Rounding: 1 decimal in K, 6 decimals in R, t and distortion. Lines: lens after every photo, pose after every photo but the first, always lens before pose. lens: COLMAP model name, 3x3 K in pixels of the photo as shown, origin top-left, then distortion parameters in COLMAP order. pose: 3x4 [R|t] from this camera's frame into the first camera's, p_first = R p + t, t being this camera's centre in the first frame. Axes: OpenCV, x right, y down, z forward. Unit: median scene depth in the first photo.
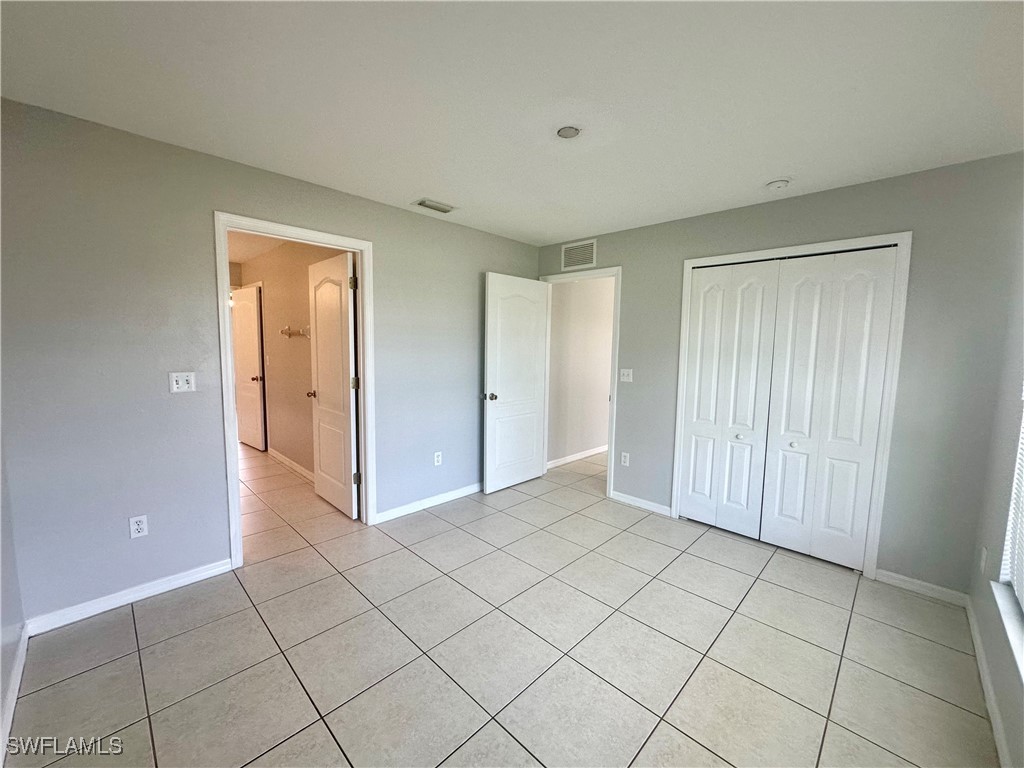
lens RADIAL K [[411.6, 0, 516.5], [0, 411.6, 385.3], [0, 0, 1]] dist [-0.002496, -0.000266]
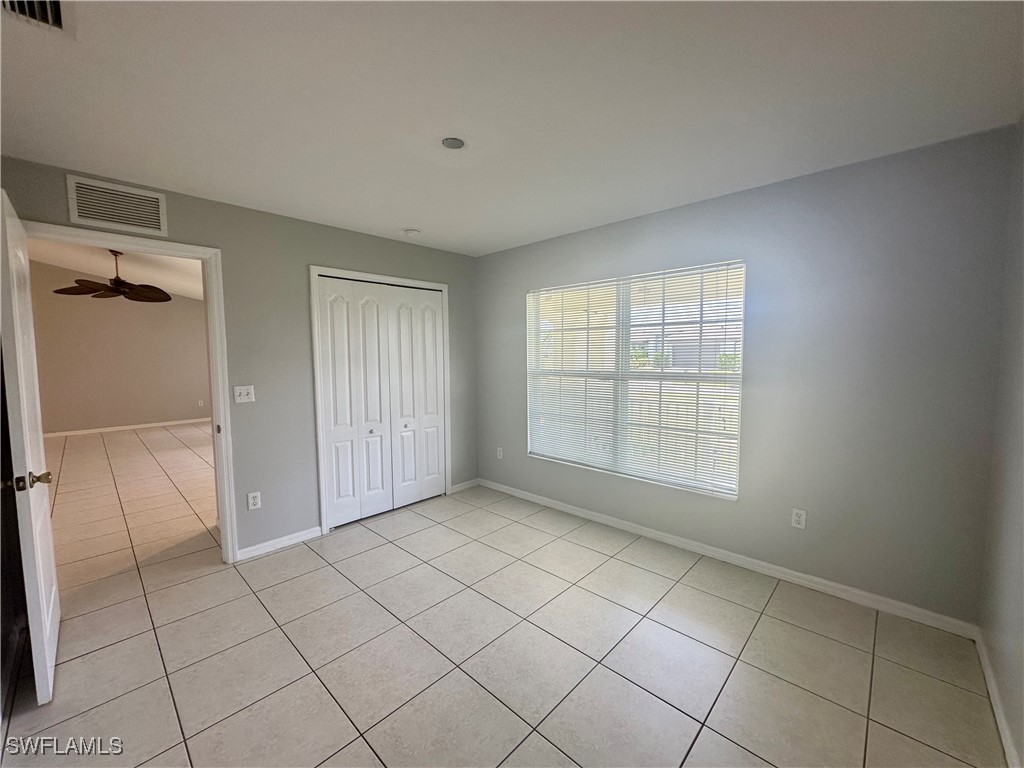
lens RADIAL K [[411.6, 0, 513.2], [0, 411.6, 375.6], [0, 0, 1]] dist [-0.002496, -0.000266]
pose [[-0.015246, -0.068160, 0.997558, -0.567627], [0.109467, 0.991563, 0.069423, -0.062022], [-0.993873, 0.110258, -0.007656, 0.556029]]
